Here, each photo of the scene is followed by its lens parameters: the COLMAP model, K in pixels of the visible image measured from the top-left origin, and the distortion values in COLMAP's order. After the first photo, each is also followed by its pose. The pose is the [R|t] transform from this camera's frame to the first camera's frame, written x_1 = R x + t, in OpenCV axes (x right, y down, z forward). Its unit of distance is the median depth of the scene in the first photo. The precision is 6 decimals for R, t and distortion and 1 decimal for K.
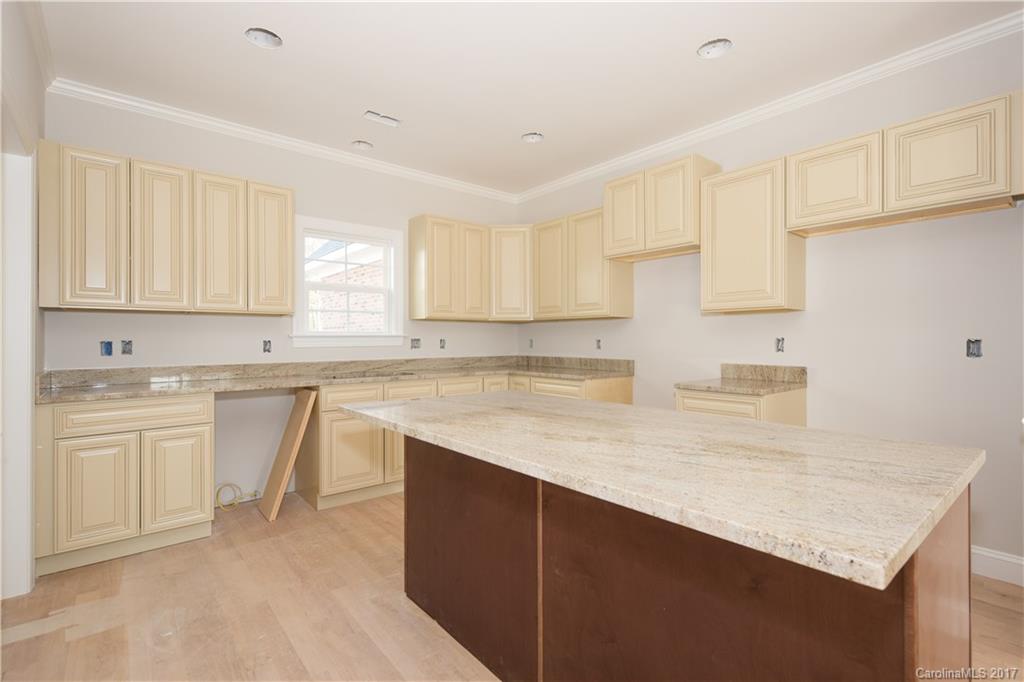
lens RADIAL K [[471.8, 0, 512.6], [0, 471.8, 337.9], [0, 0, 1]] dist [0.012267, -0.004026]
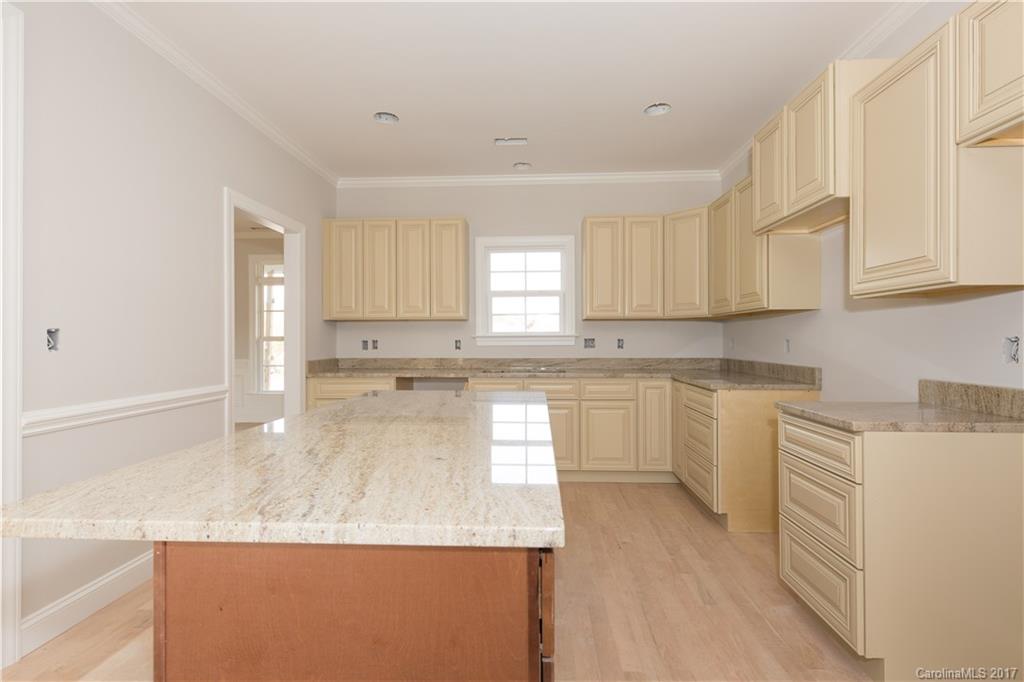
lens RADIAL K [[471.8, 0, 520.2], [0, 471.8, 339.1], [0, 0, 1]] dist [0.012267, -0.004026]
pose [[0.731139, 0.000703, -0.682228, 0.438922], [0.002561, 0.999990, 0.003775, -0.001206], [0.682223, -0.004507, 0.731130, 0.173106]]
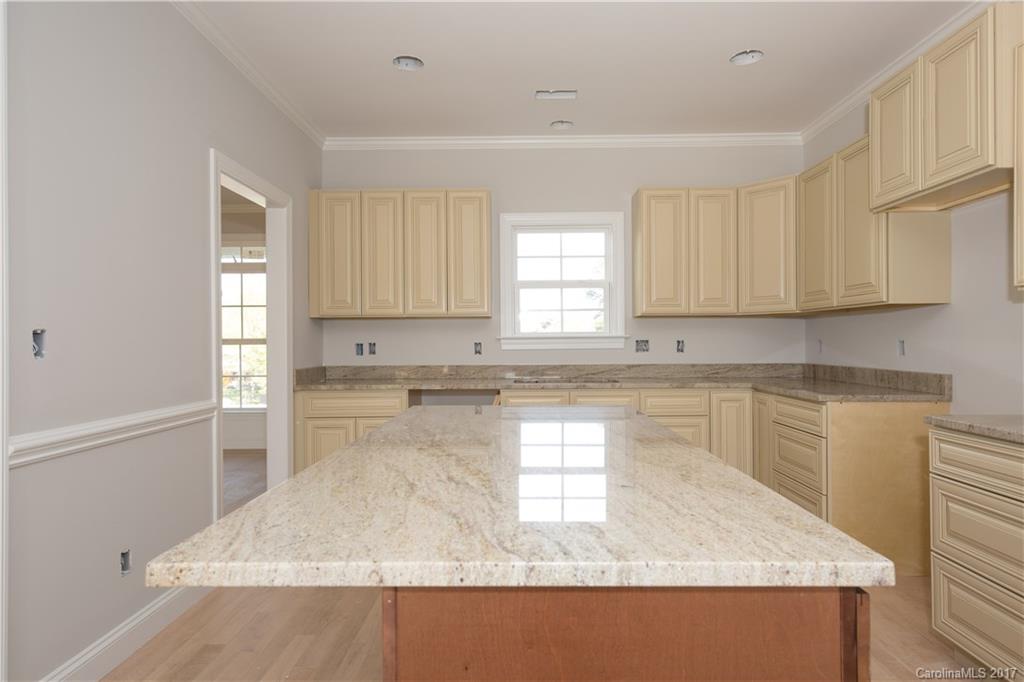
lens RADIAL K [[595.1, 0, 521.3], [0, 595.1, 342.7], [0, 0, 1]] dist [0.009133, 0.006422]
pose [[0.758800, -0.000421, -0.651323, 0.357304], [0.006019, 0.999962, 0.006365, -0.001406], [0.651296, -0.008750, 0.758774, 0.085947]]
